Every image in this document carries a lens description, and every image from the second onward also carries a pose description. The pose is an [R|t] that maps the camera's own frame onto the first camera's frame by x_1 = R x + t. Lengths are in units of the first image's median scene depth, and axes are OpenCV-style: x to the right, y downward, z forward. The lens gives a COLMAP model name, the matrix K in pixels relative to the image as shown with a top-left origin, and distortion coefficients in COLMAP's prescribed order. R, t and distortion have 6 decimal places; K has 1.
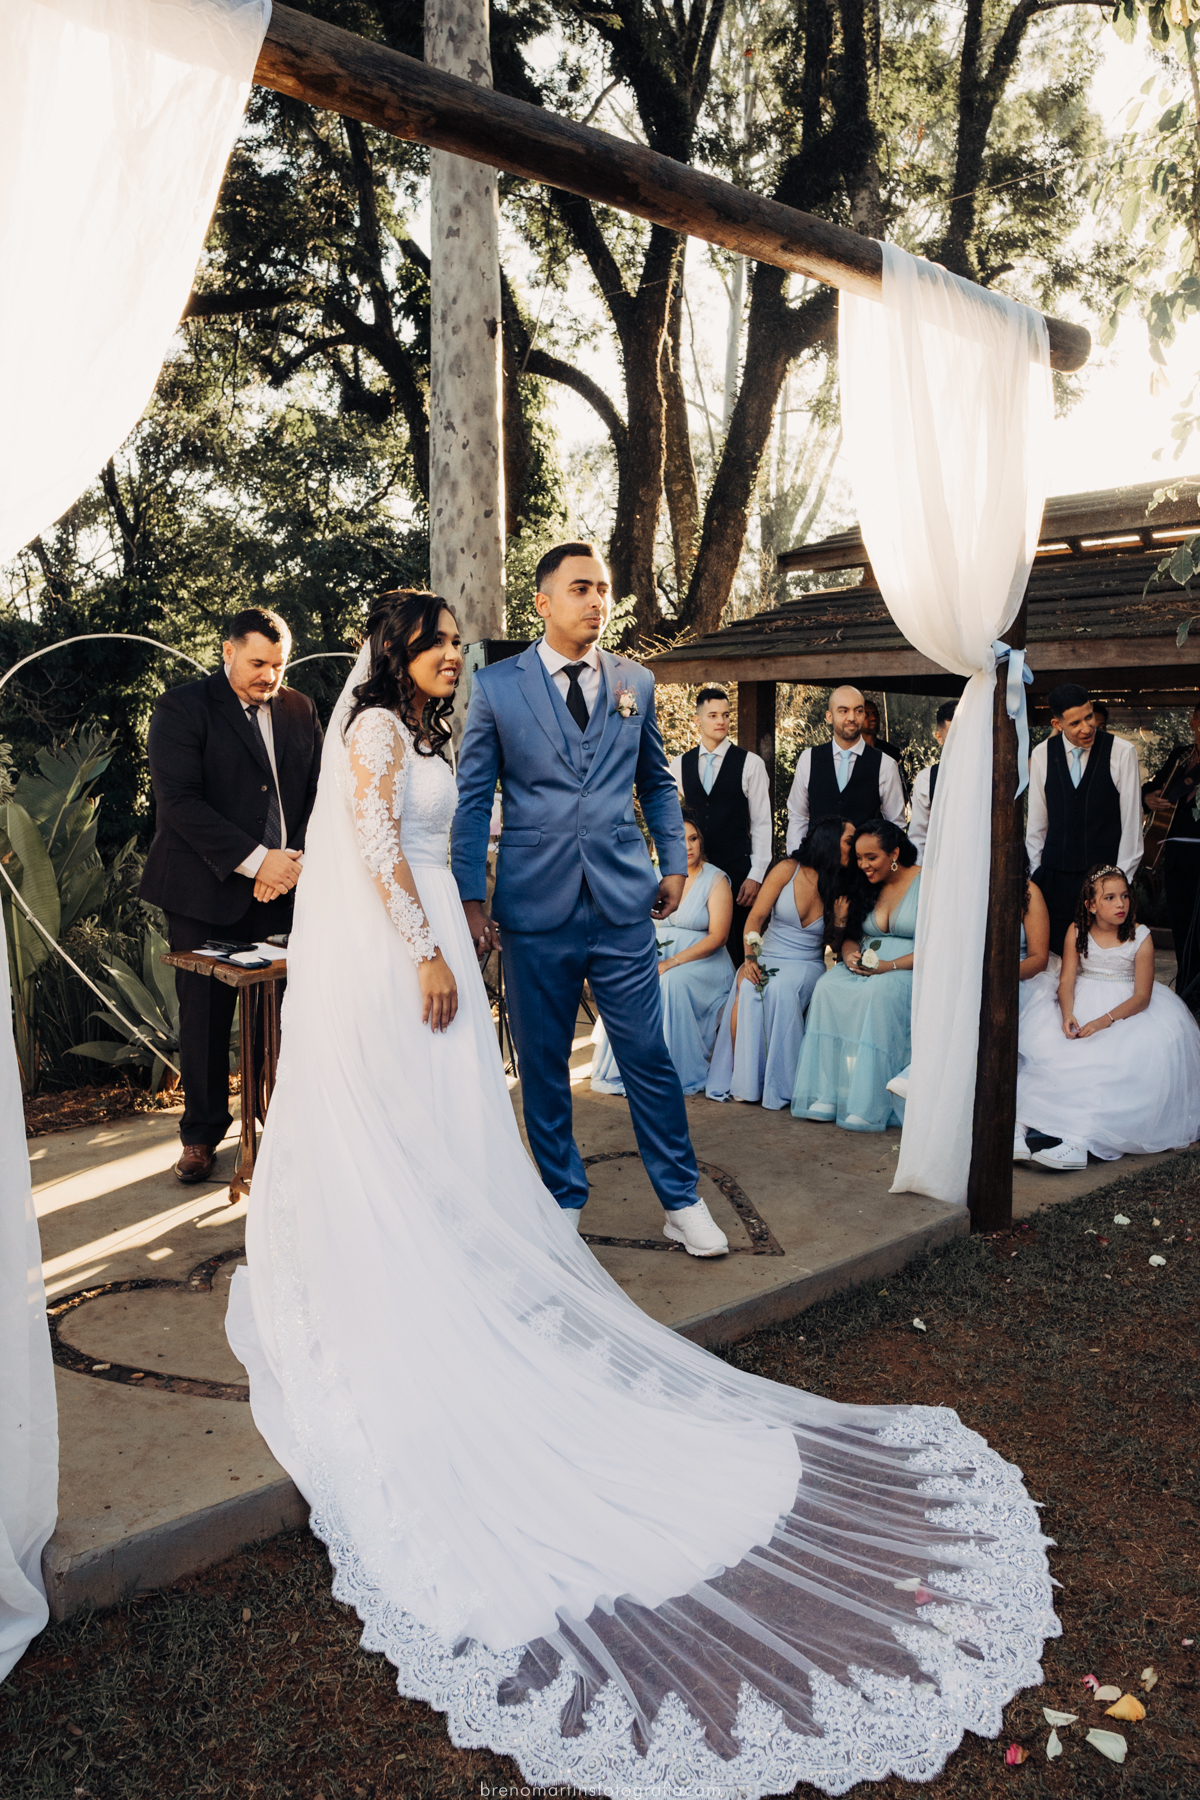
lens RADIAL K [[1300.7, 0, 638.3], [0, 1300.7, 896.6], [0, 0, 1]] dist [-0.113354, 0.075499]
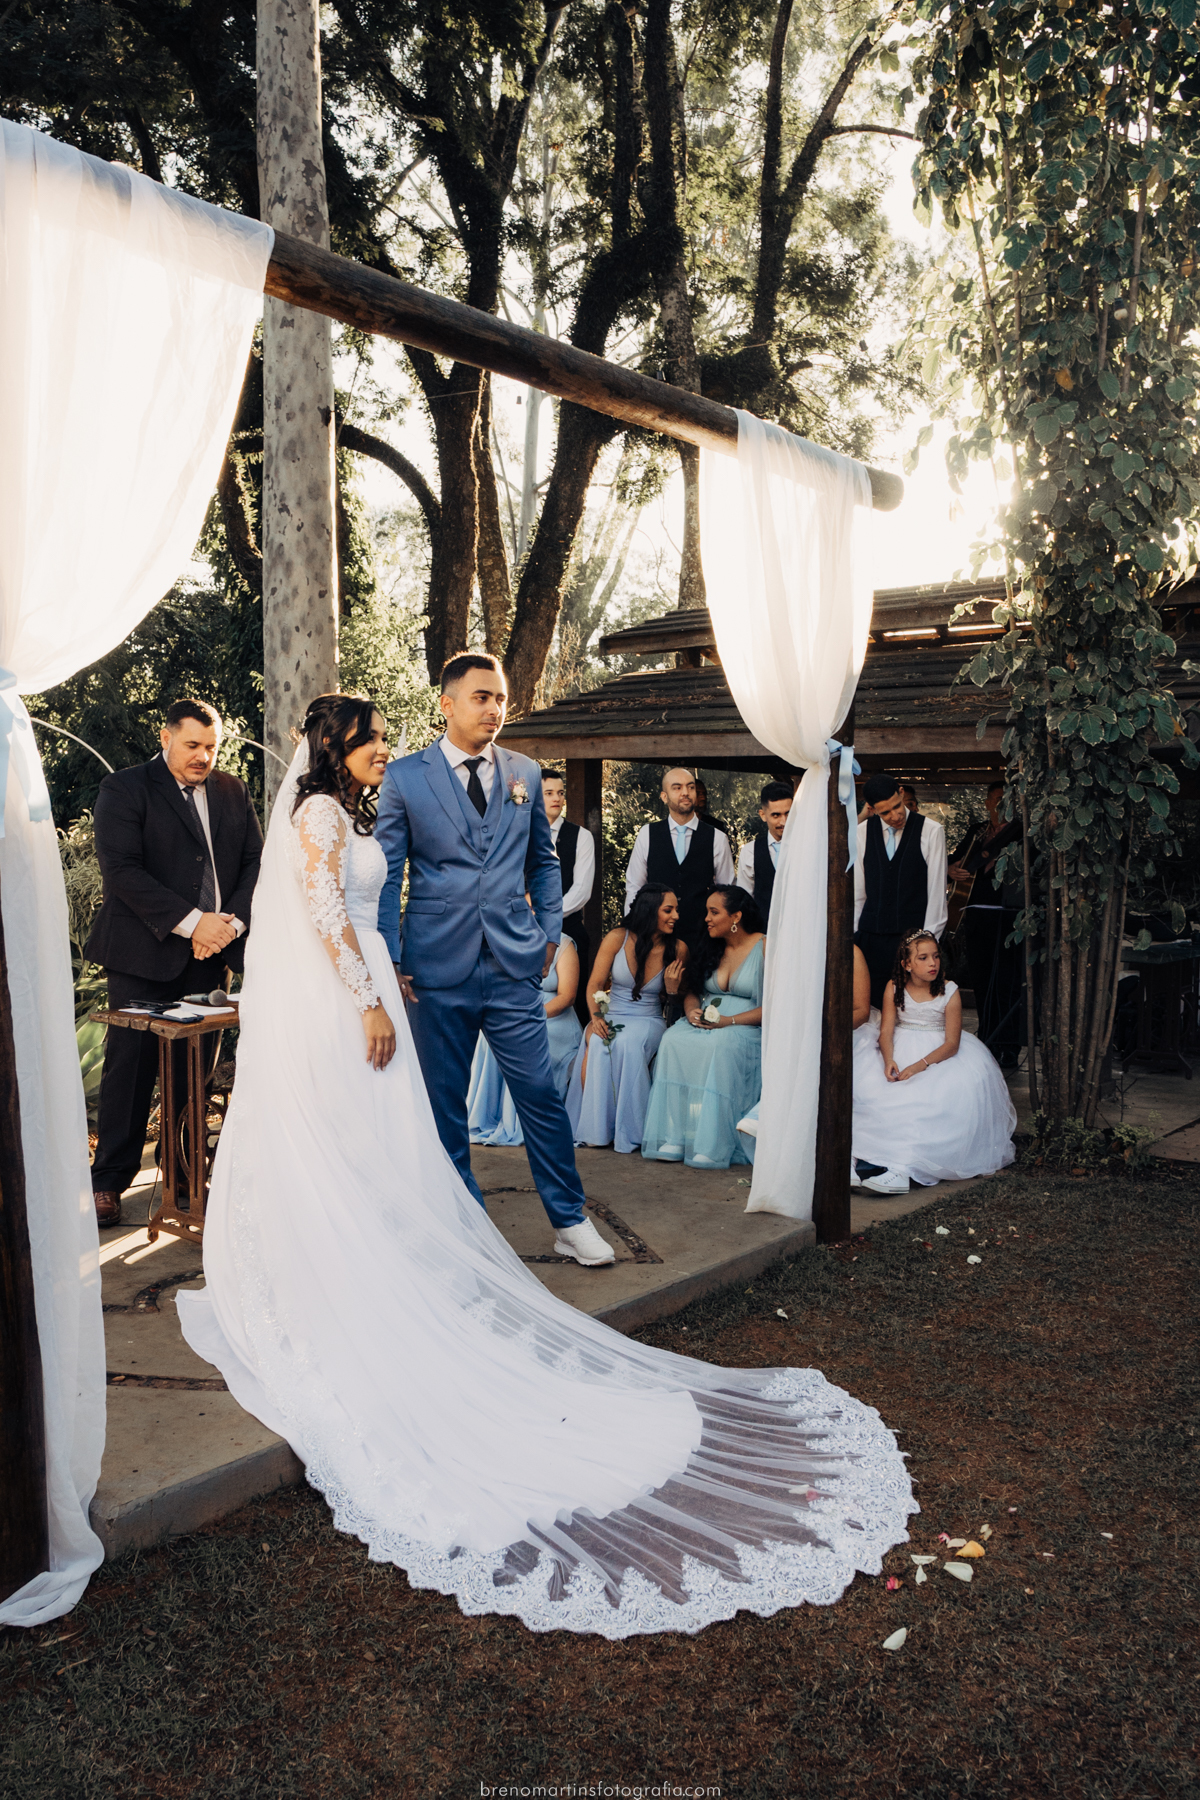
lens RADIAL K [[1325.3, 0, 600.0], [0, 1325.3, 900.0], [0, 0, 1]] dist [-0.079637, 0.001627]
pose [[0.992033, -0.003988, 0.125914, -0.088375], [0.010478, 0.998648, -0.050922, 0.011224], [-0.125540, 0.051836, 0.990733, -0.179664]]
